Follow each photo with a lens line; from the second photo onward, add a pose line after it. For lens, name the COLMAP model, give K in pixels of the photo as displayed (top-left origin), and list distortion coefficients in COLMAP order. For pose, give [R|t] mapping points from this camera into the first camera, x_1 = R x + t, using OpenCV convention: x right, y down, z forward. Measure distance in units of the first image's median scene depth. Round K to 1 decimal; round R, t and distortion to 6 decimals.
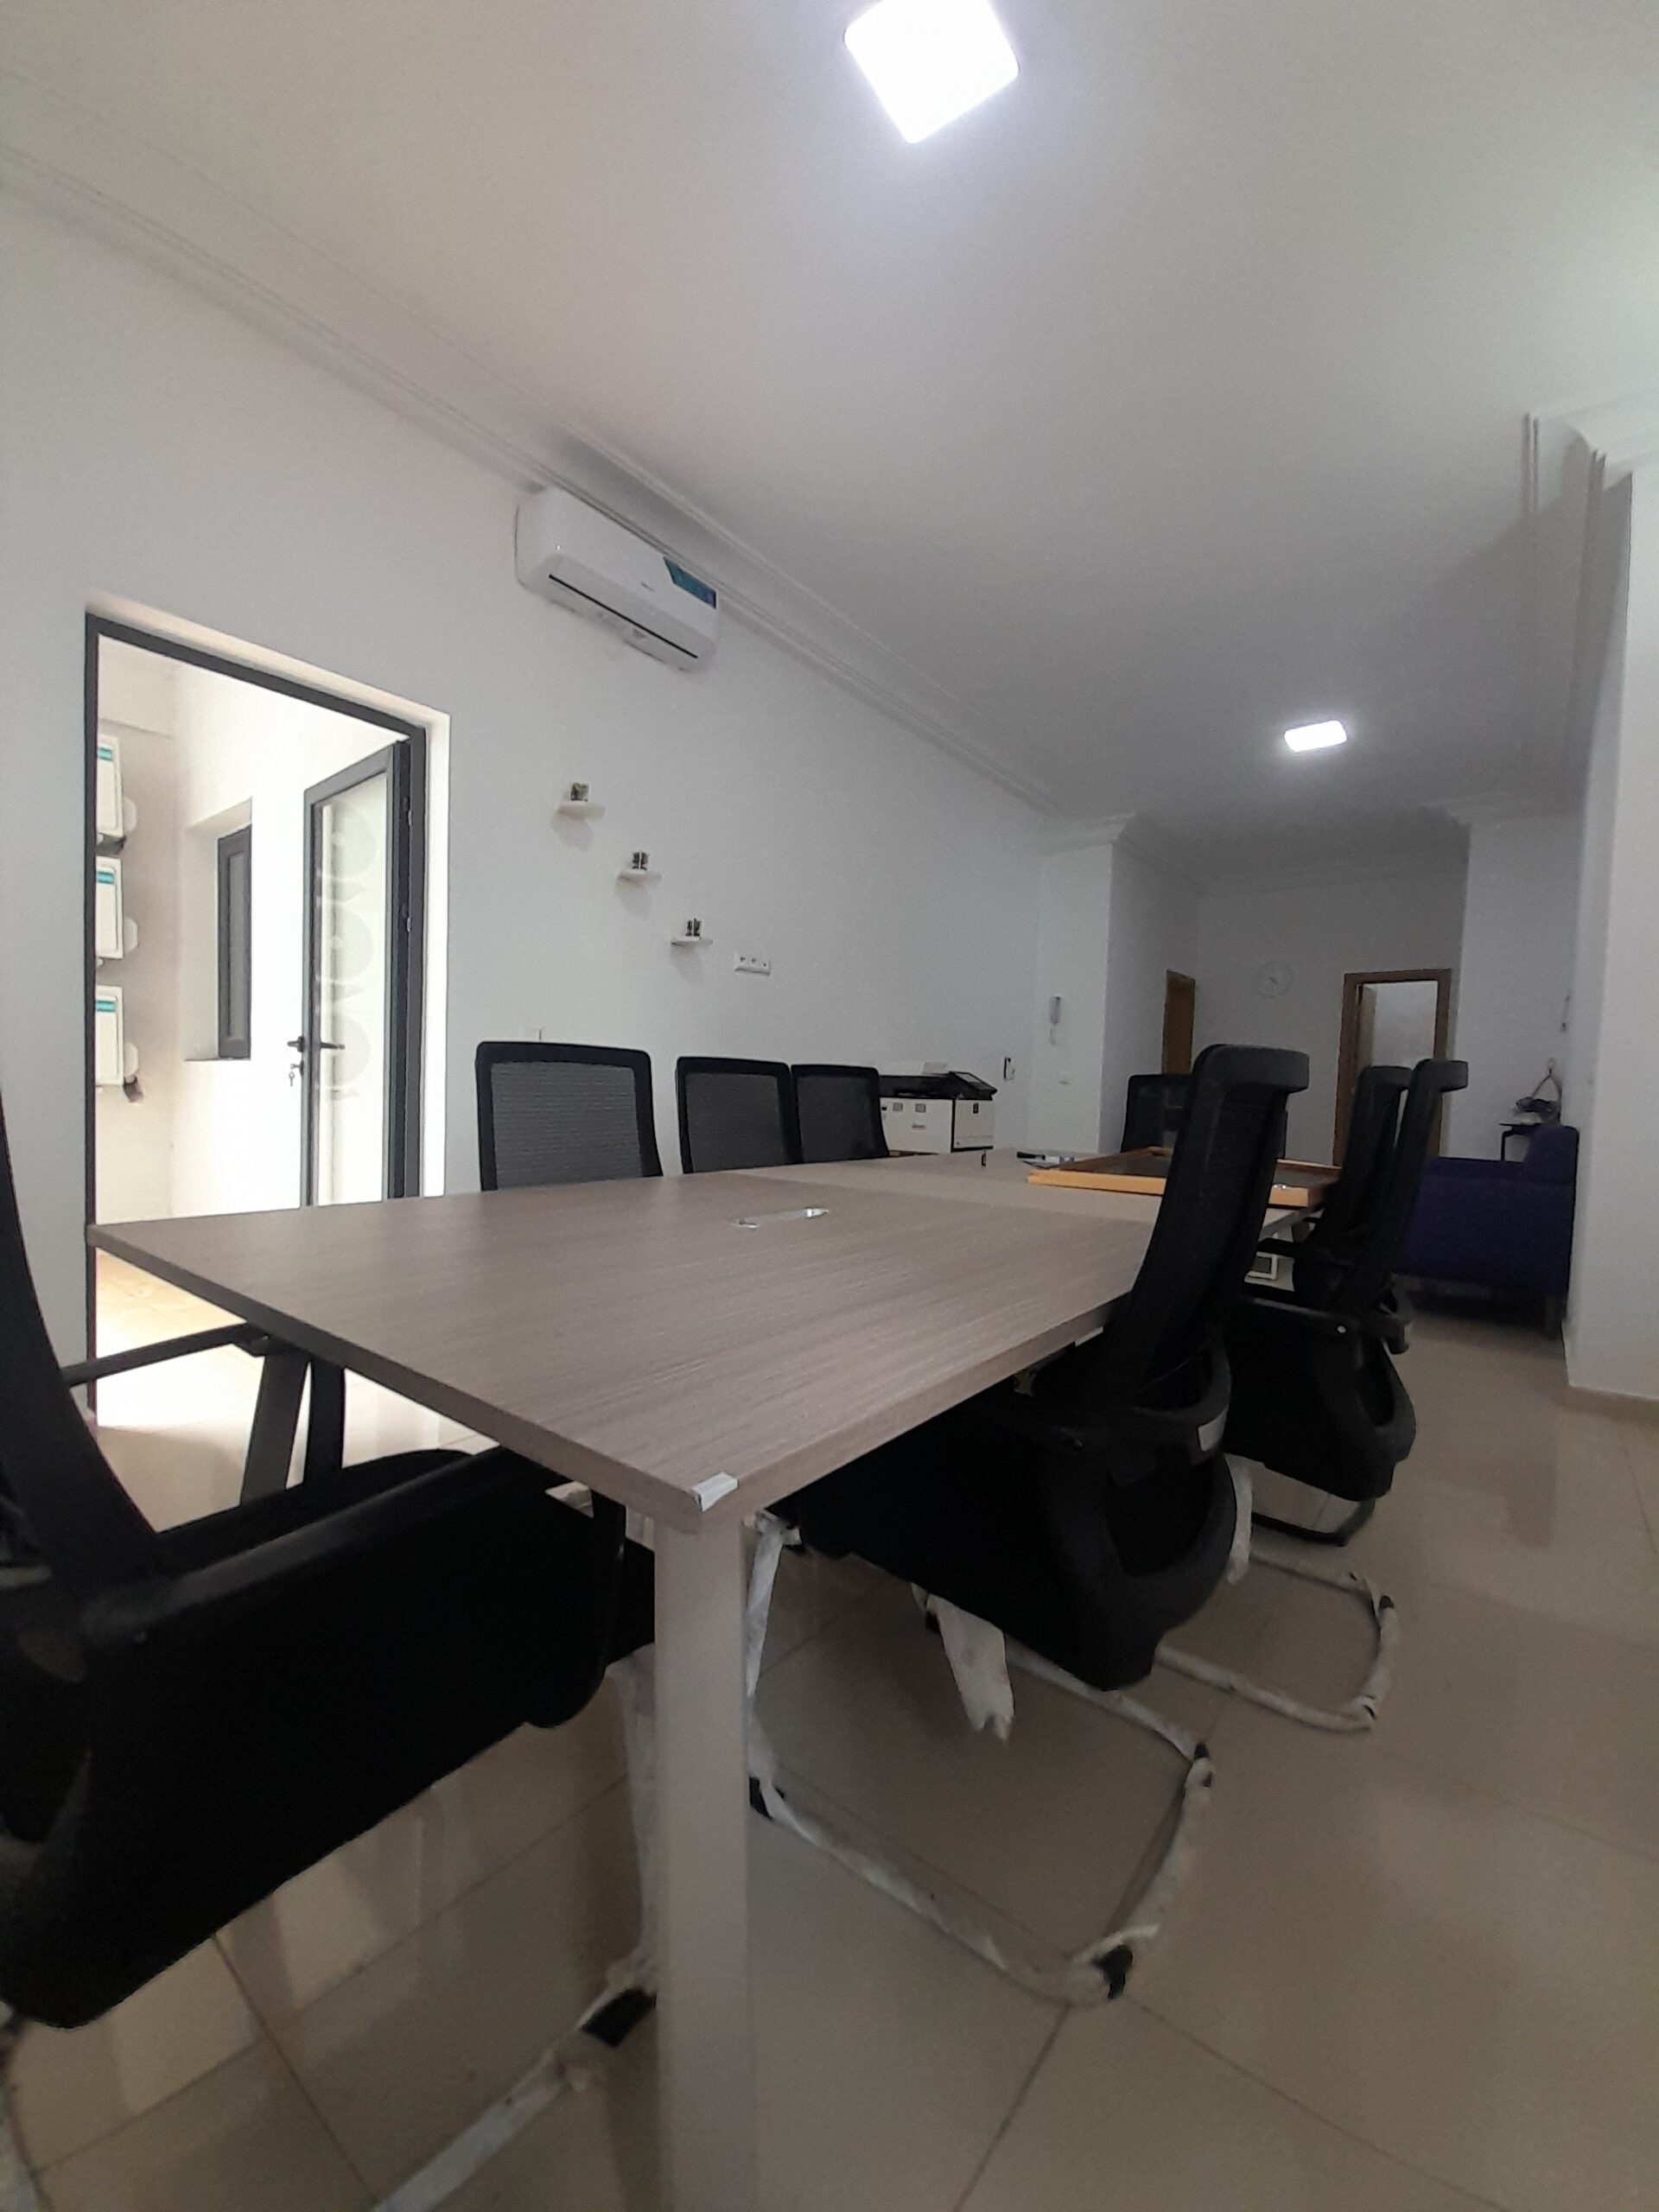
lens RADIAL K [[873.7, 0, 830.9], [0, 873.7, 1118.4], [0, 0, 1]] dist [0.002456, -0.000145]
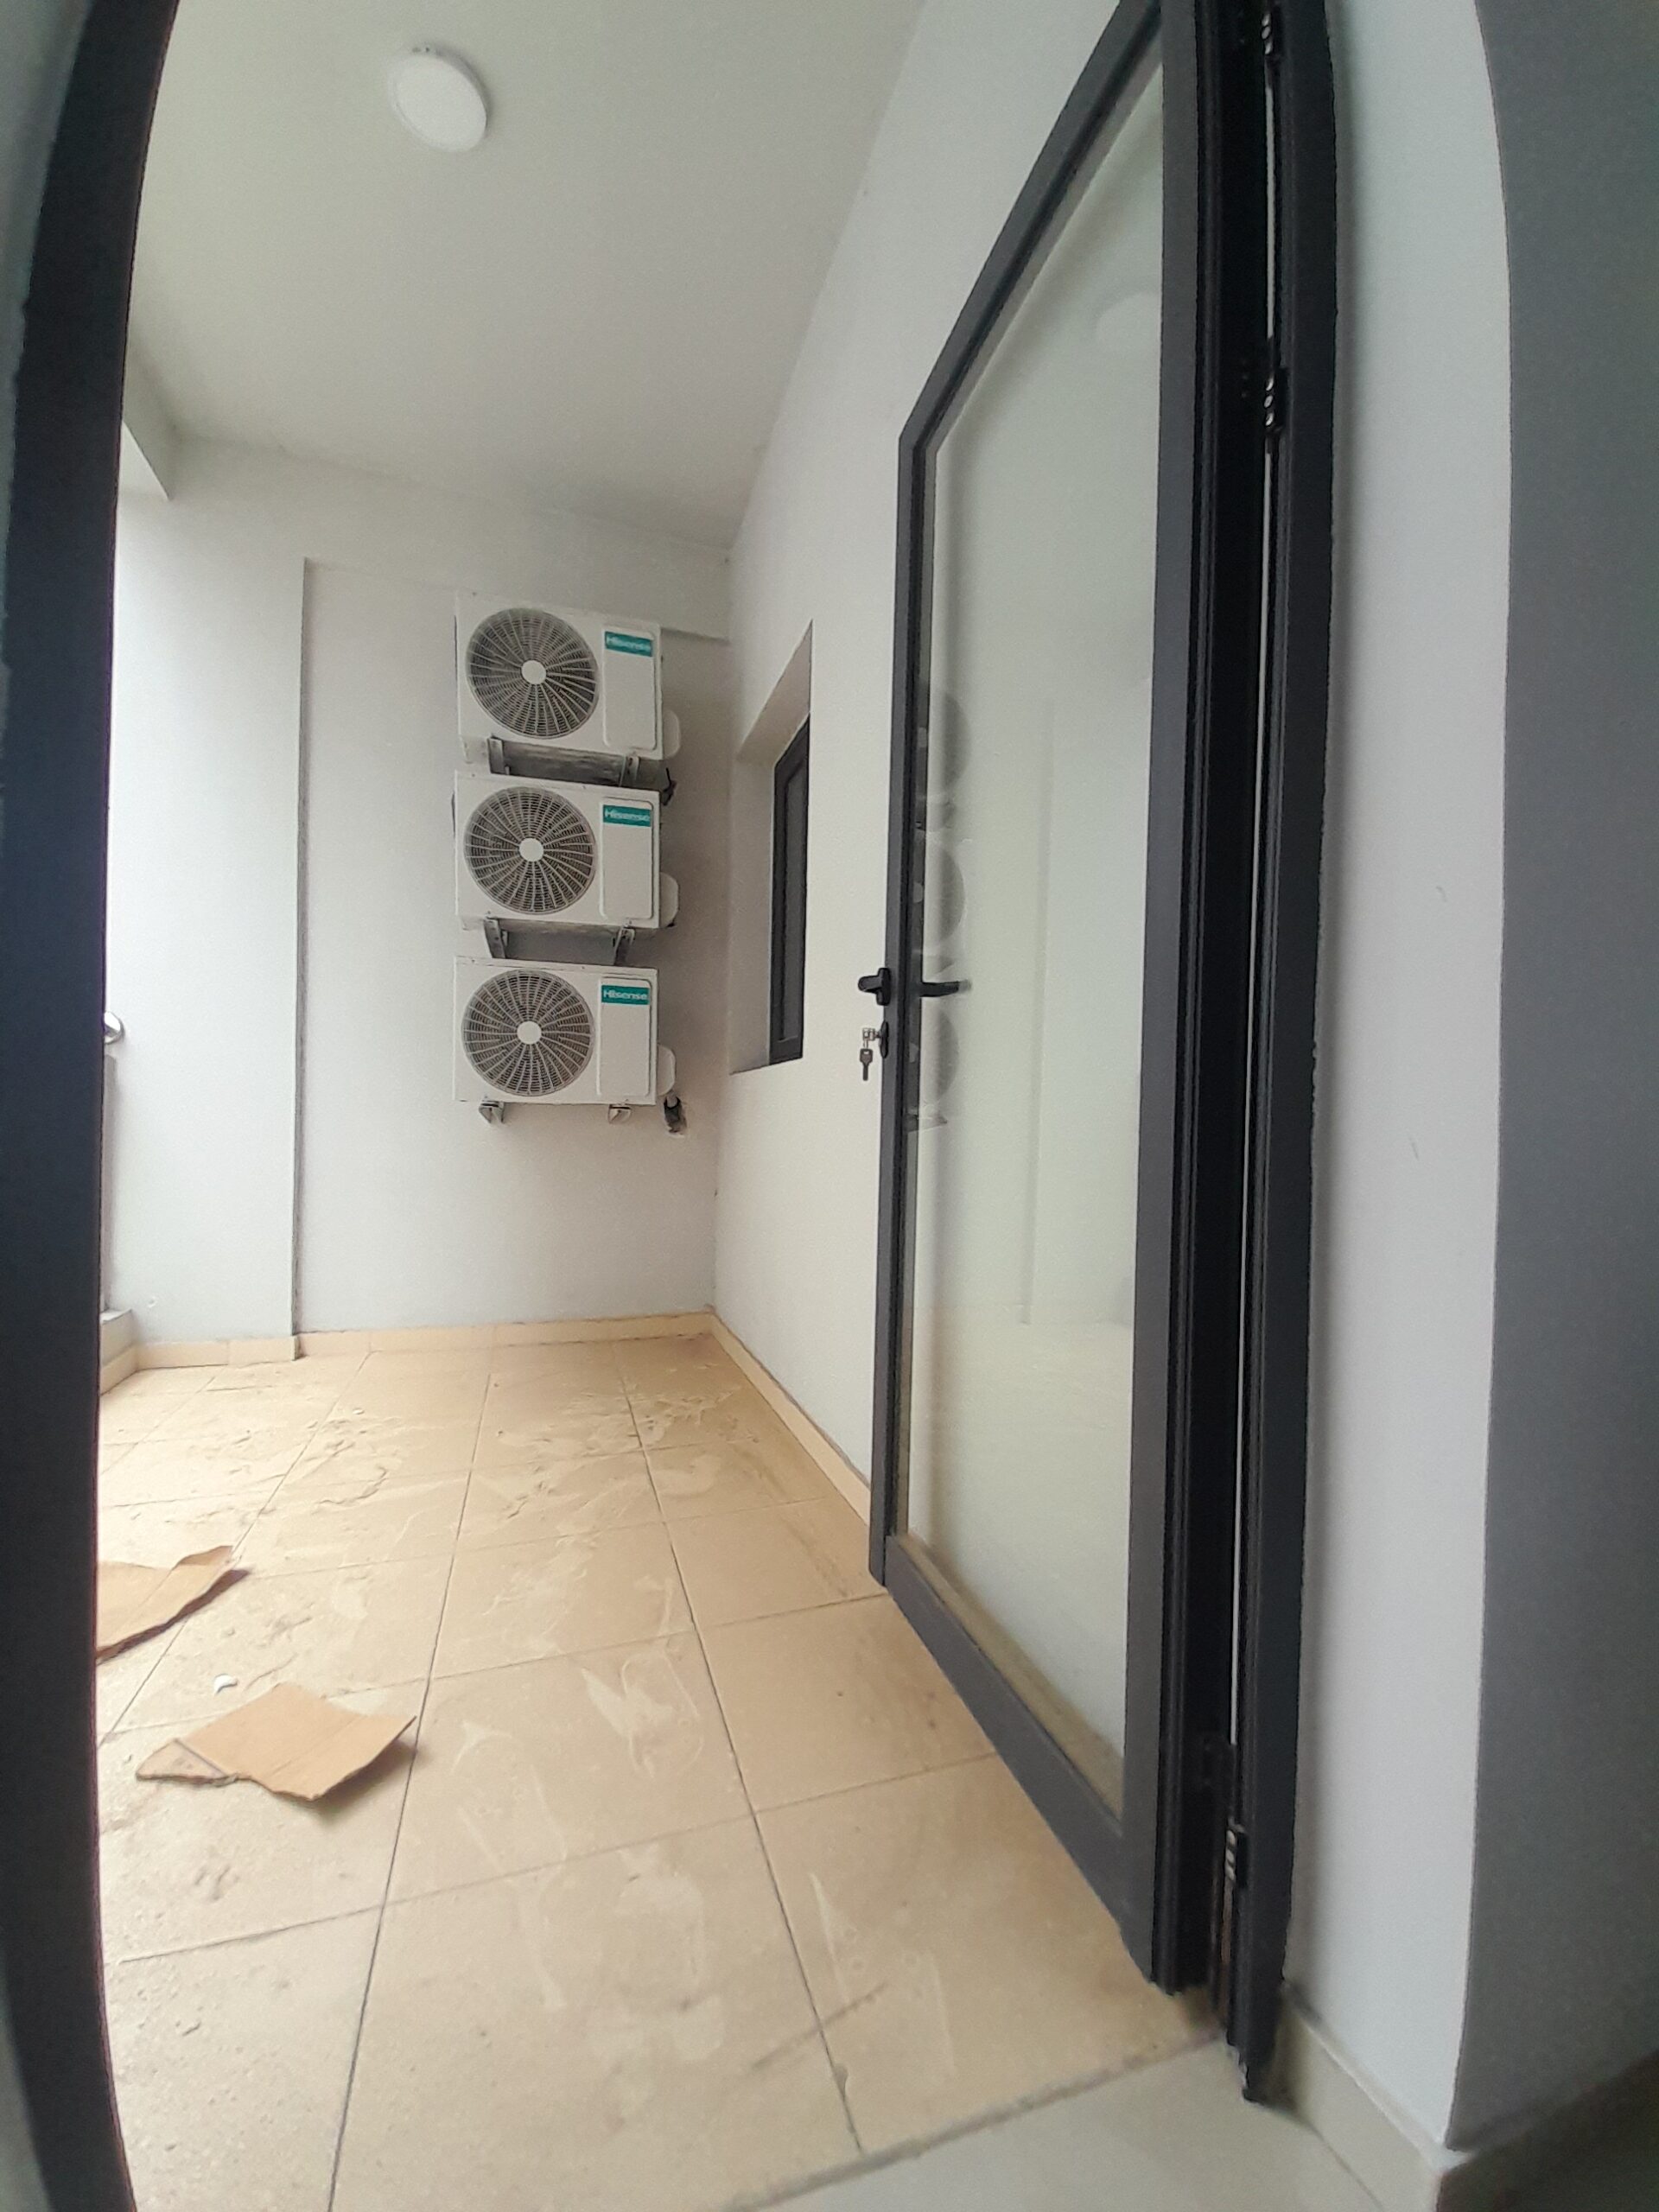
lens RADIAL K [[873.7, 0, 823.9], [0, 873.7, 1118.9], [0, 0, 1]] dist [0.002456, -0.000145]
pose [[0.836323, -0.014190, -0.548054, -0.313629], [-0.015117, 0.998688, -0.048927, 0.005428], [0.548029, 0.049204, 0.835011, 0.495615]]
